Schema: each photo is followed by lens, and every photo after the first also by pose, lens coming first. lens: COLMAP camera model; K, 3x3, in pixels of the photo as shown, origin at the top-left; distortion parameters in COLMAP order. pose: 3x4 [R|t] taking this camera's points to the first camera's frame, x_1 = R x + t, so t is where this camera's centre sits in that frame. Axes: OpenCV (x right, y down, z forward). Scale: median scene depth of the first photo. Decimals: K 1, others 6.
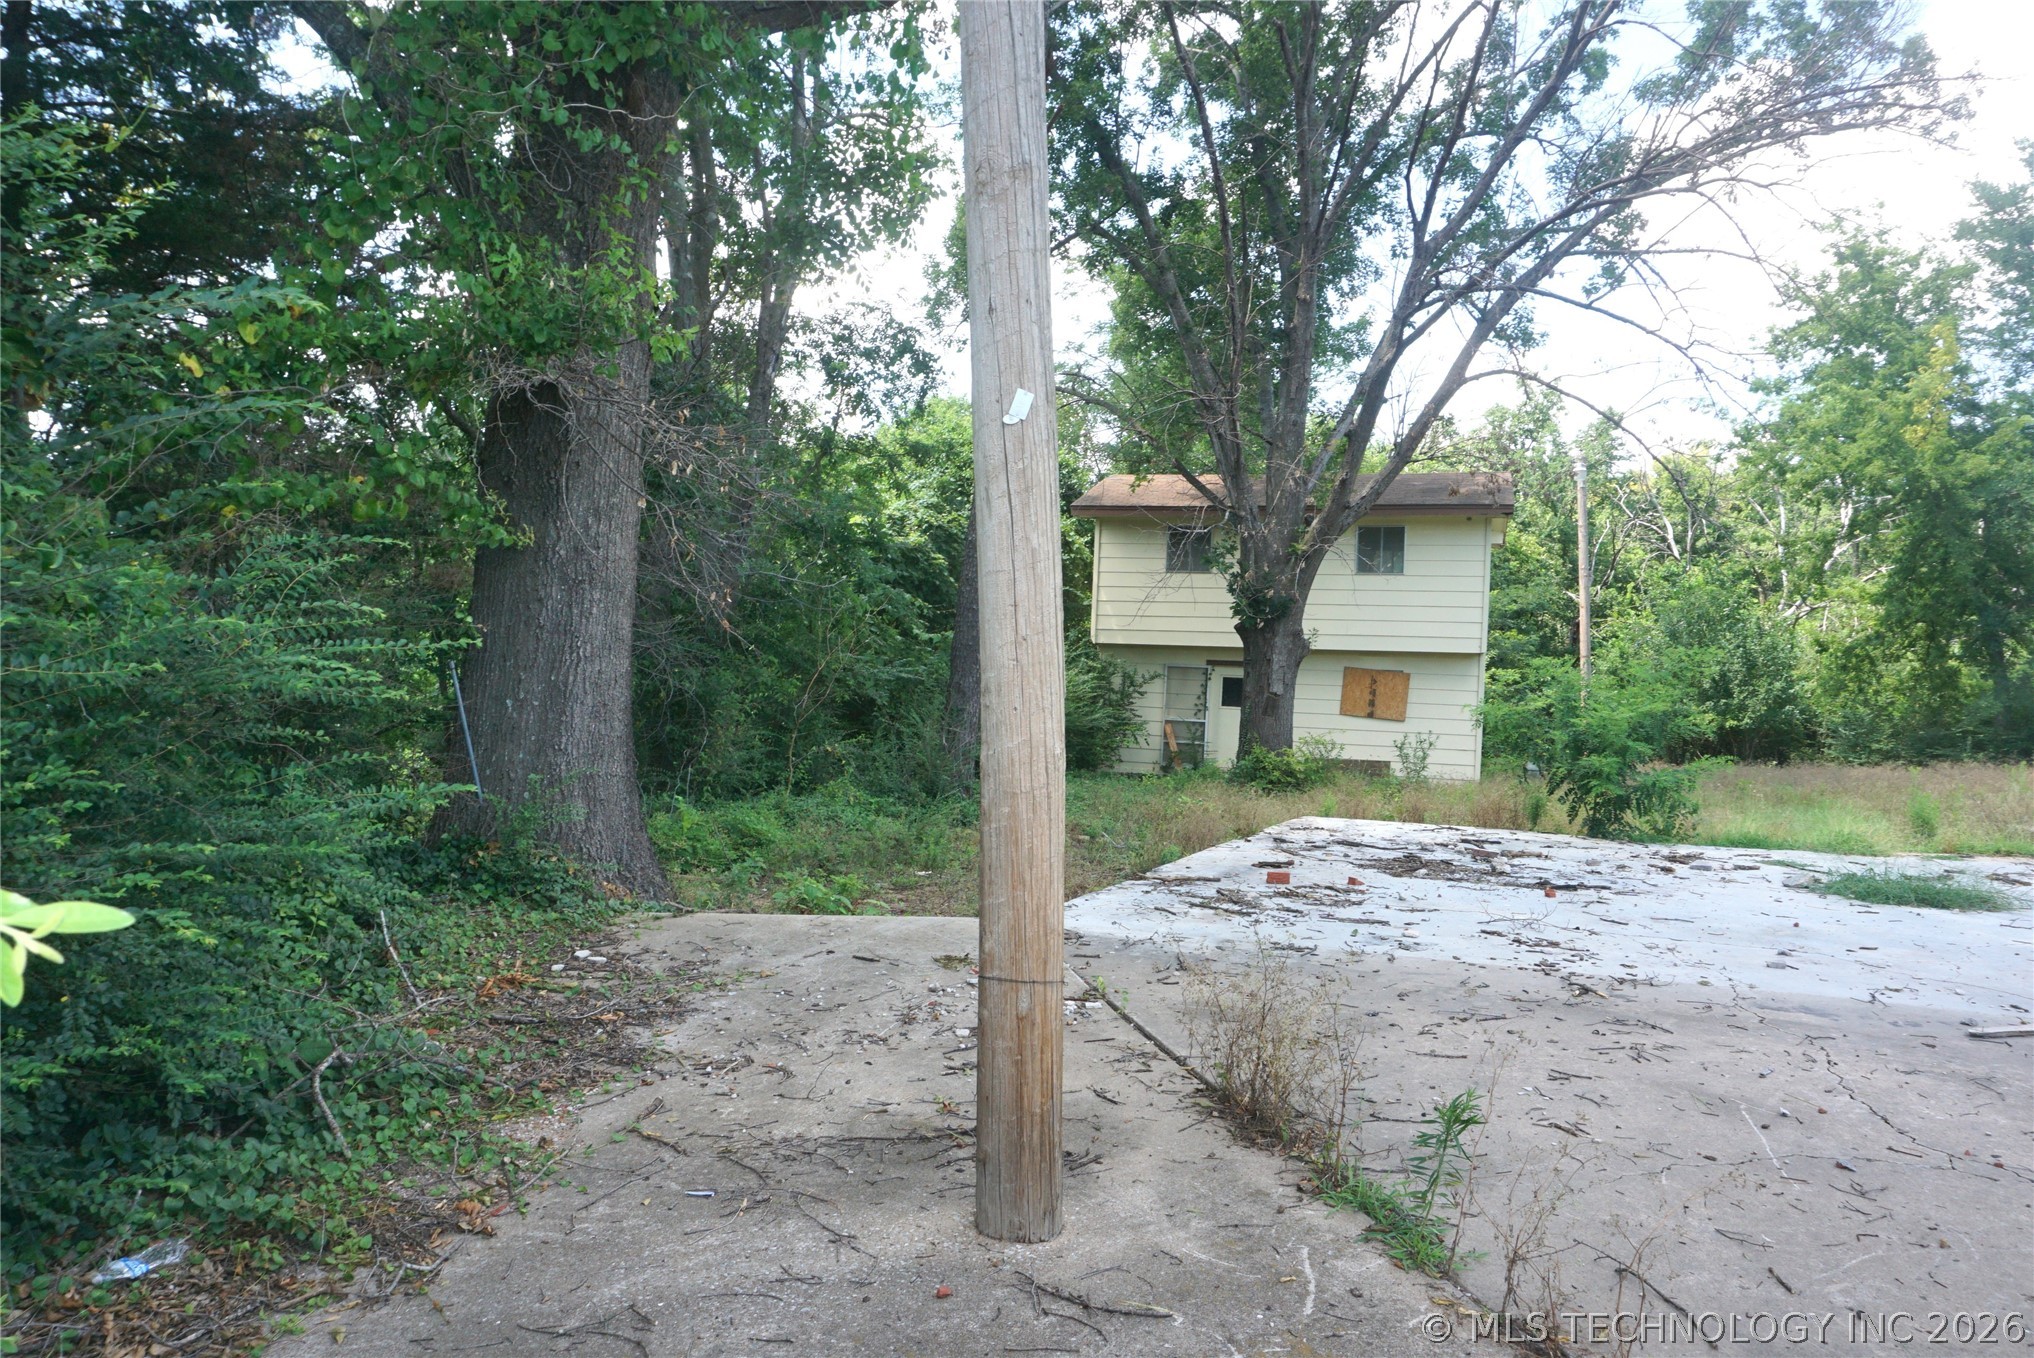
lens RADIAL K [[1382.1, 0, 1016.2], [0, 1382.1, 683.2], [0, 0, 1]] dist [-0.044071, 0.033961]
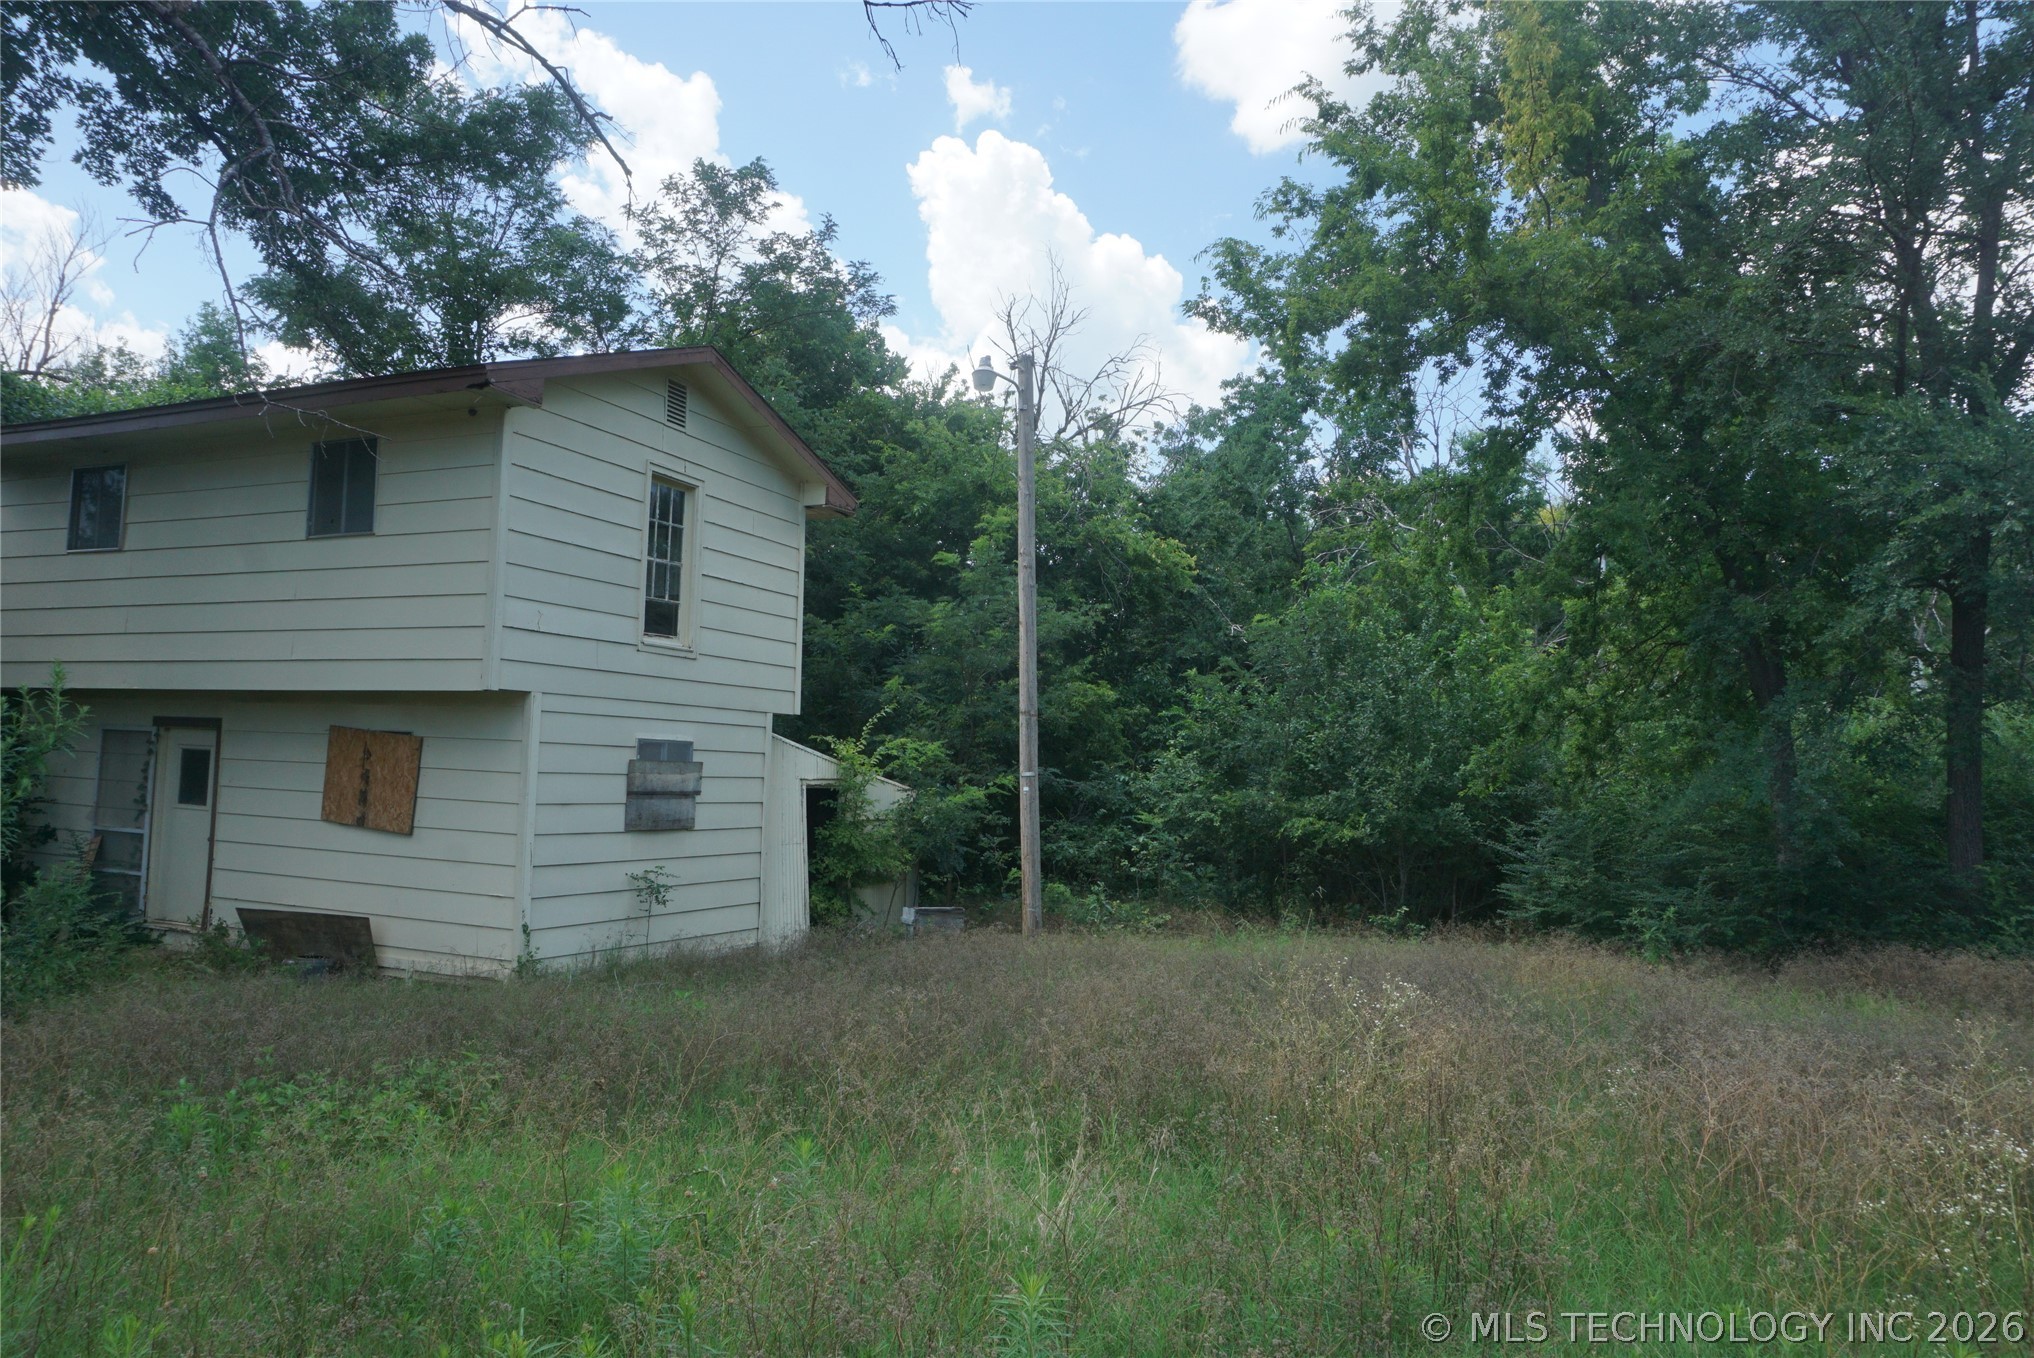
lens RADIAL K [[1382.1, 0, 1033.3], [0, 1382.1, 677.9], [0, 0, 1]] dist [-0.044071, 0.033961]
pose [[0.995476, -0.009712, -0.094519, 0.531849], [0.002742, 0.997285, -0.073594, 0.008295], [0.094978, 0.073002, 0.992799, 0.512946]]
